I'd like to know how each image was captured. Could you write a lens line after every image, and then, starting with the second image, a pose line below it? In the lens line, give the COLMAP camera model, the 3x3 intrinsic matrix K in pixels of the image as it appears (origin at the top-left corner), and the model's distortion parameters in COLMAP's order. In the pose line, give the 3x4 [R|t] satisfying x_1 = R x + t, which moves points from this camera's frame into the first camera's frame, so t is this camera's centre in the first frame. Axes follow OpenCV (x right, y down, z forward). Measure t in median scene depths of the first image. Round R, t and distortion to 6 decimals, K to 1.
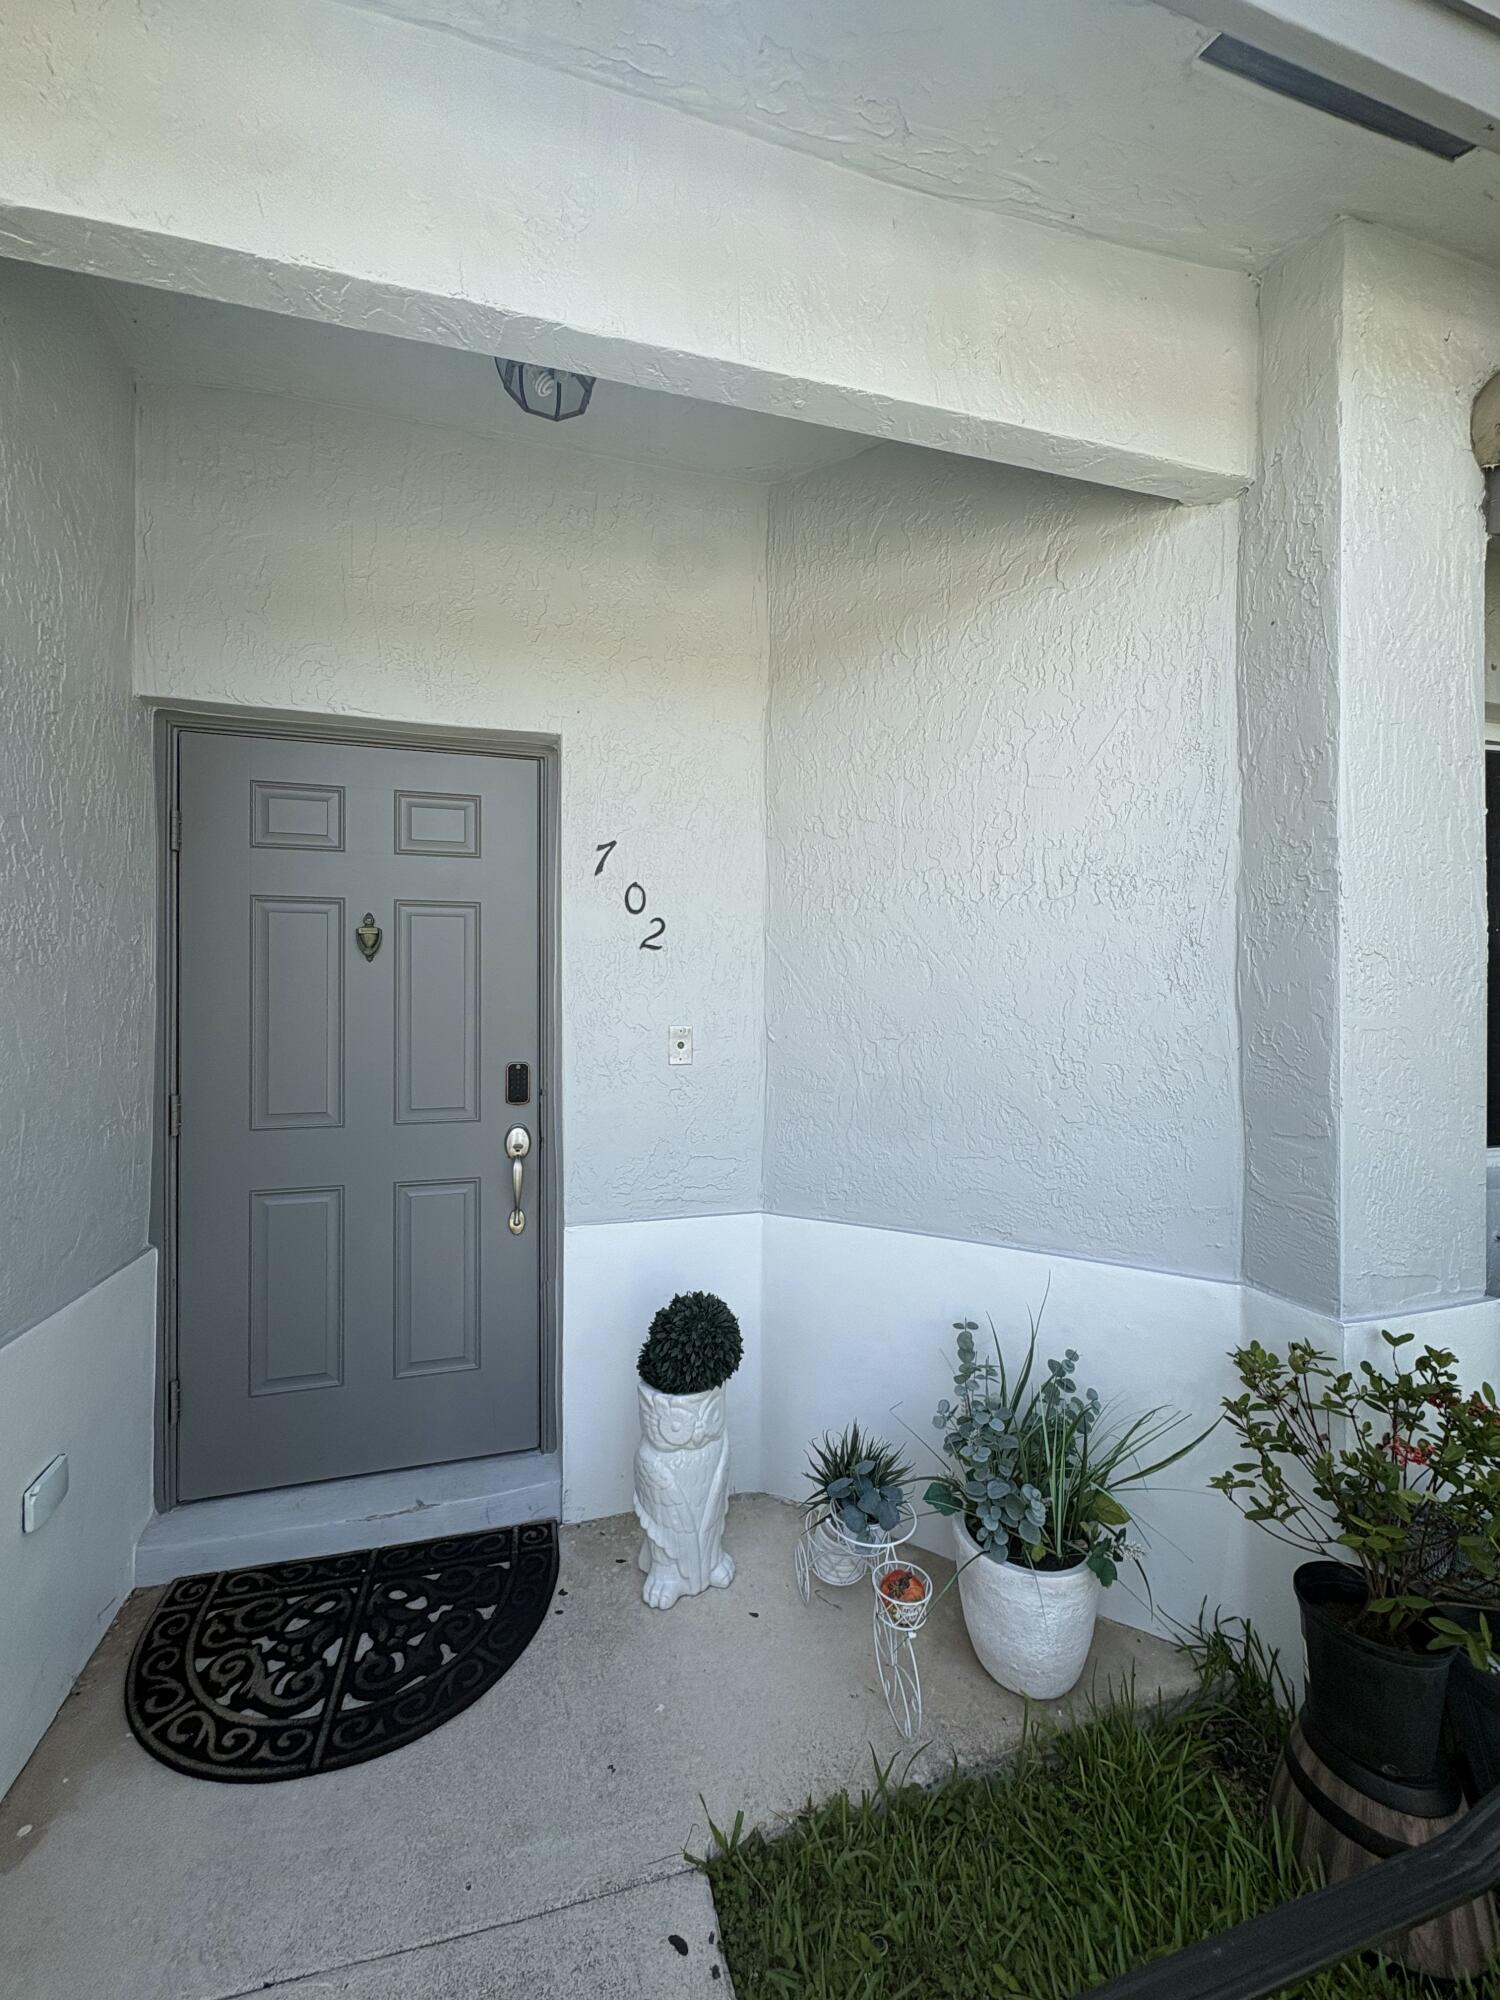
lens RADIAL K [[800.3, 0, 750.0], [0, 800.3, 1000.0], [0, 0, 1]] dist [0.001656, -0.000366]
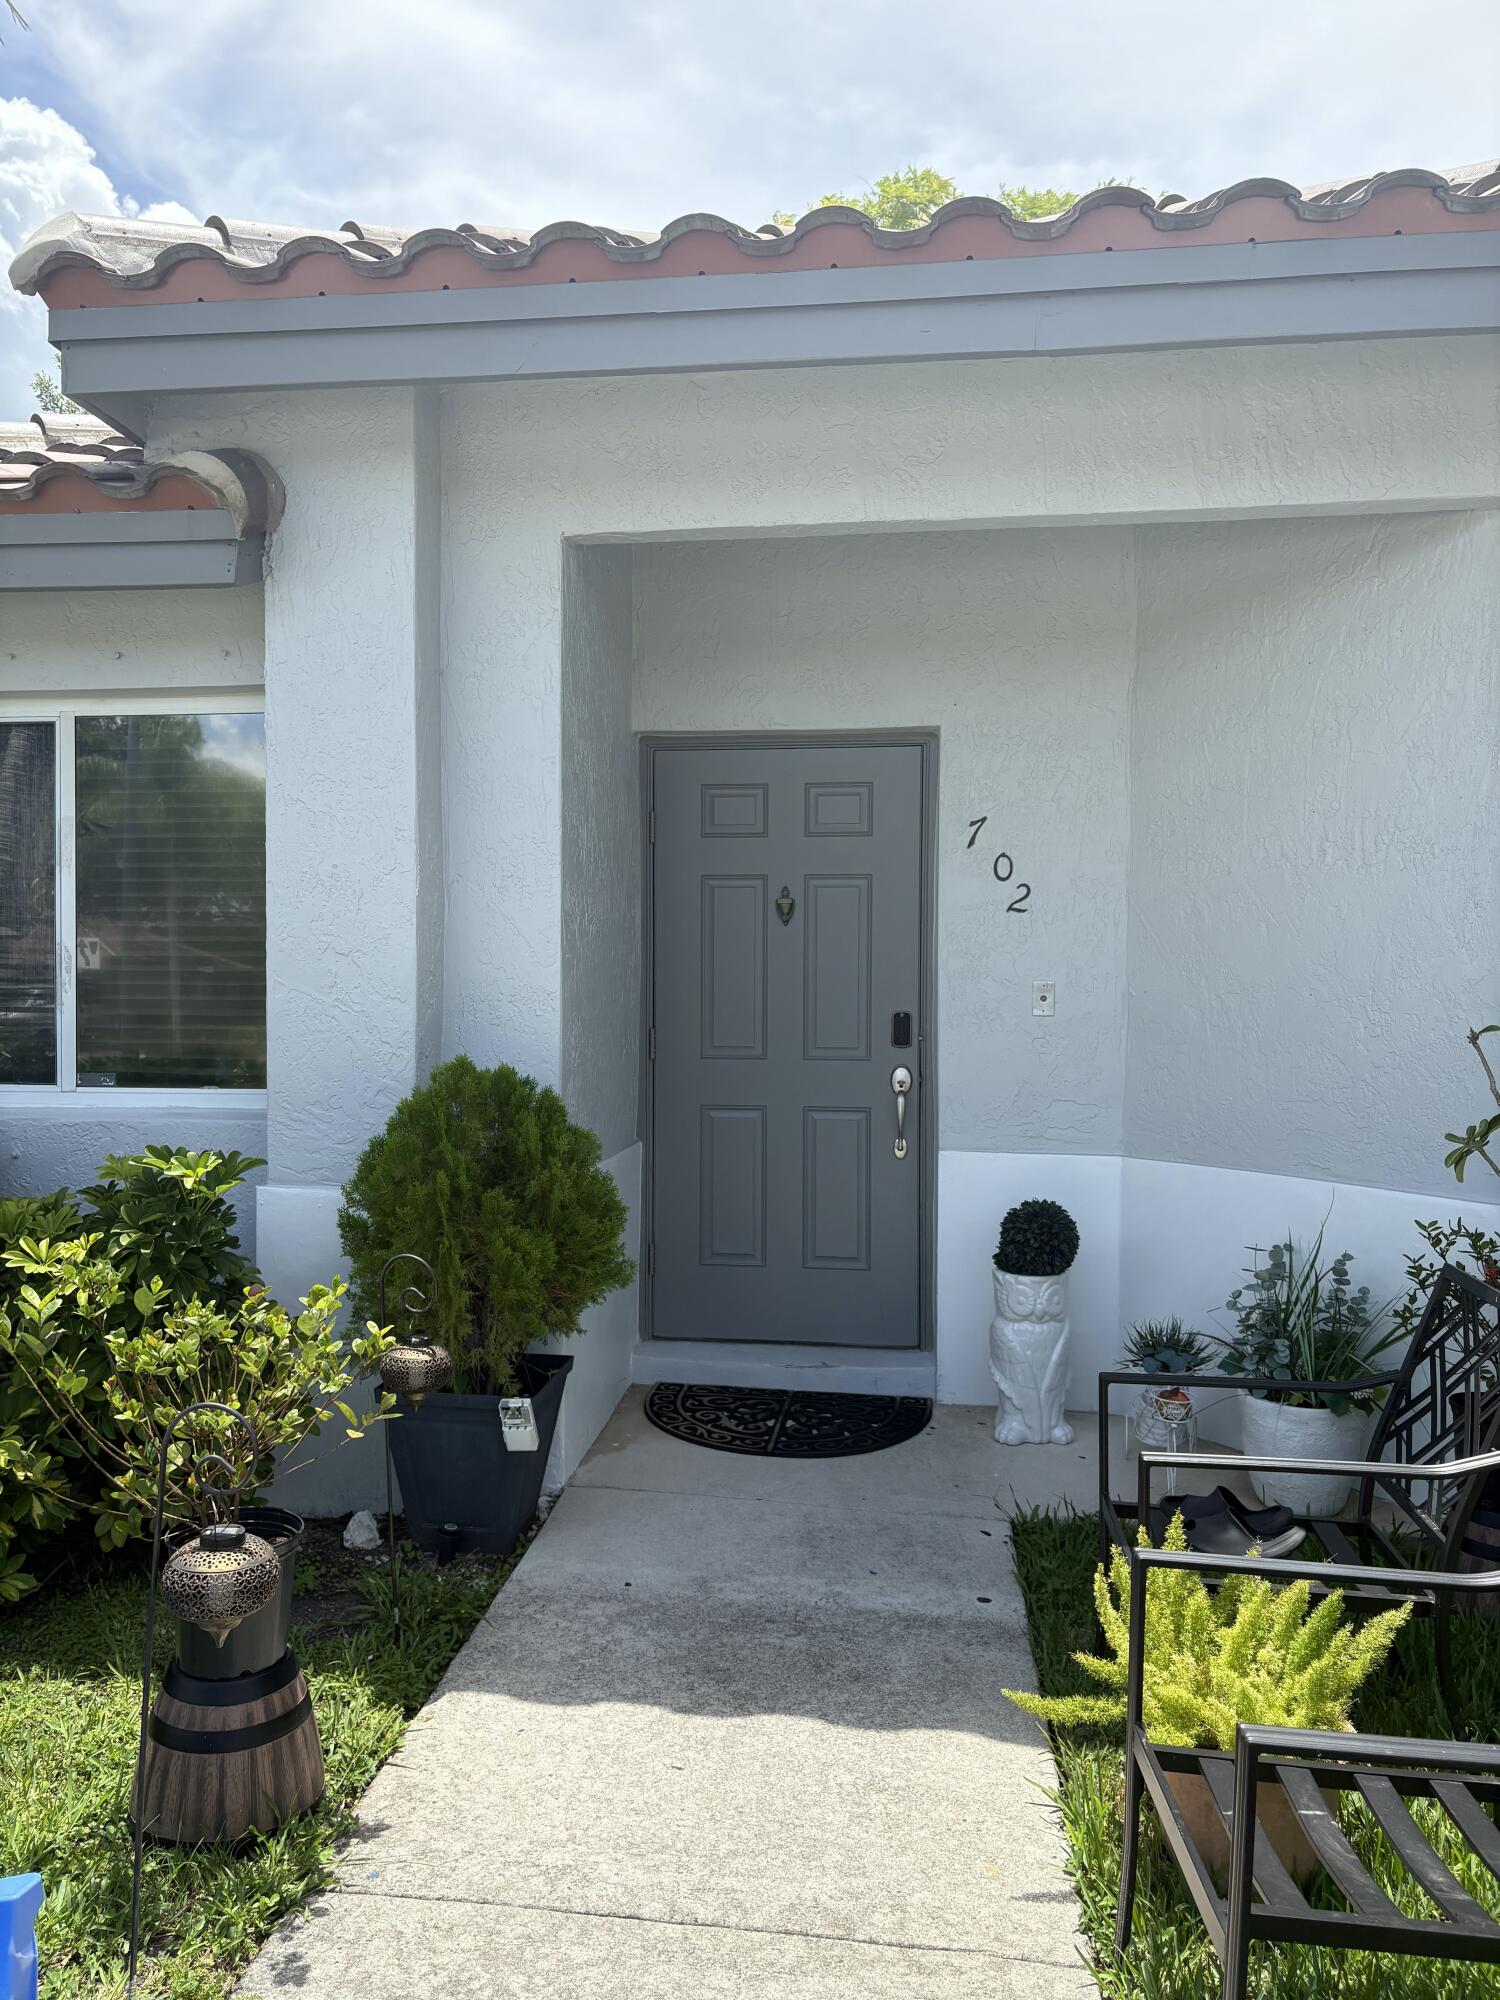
lens RADIAL K [[1516.5, 0, 750.0], [0, 1516.5, 1000.0], [0, 0, 1]] dist [0.067294, -0.002681]
pose [[0.919166, 0.010996, -0.393716, 0.392778], [-0.002309, 0.999743, 0.022533, 0.013044], [0.393863, -0.019802, 0.918956, -1.166487]]
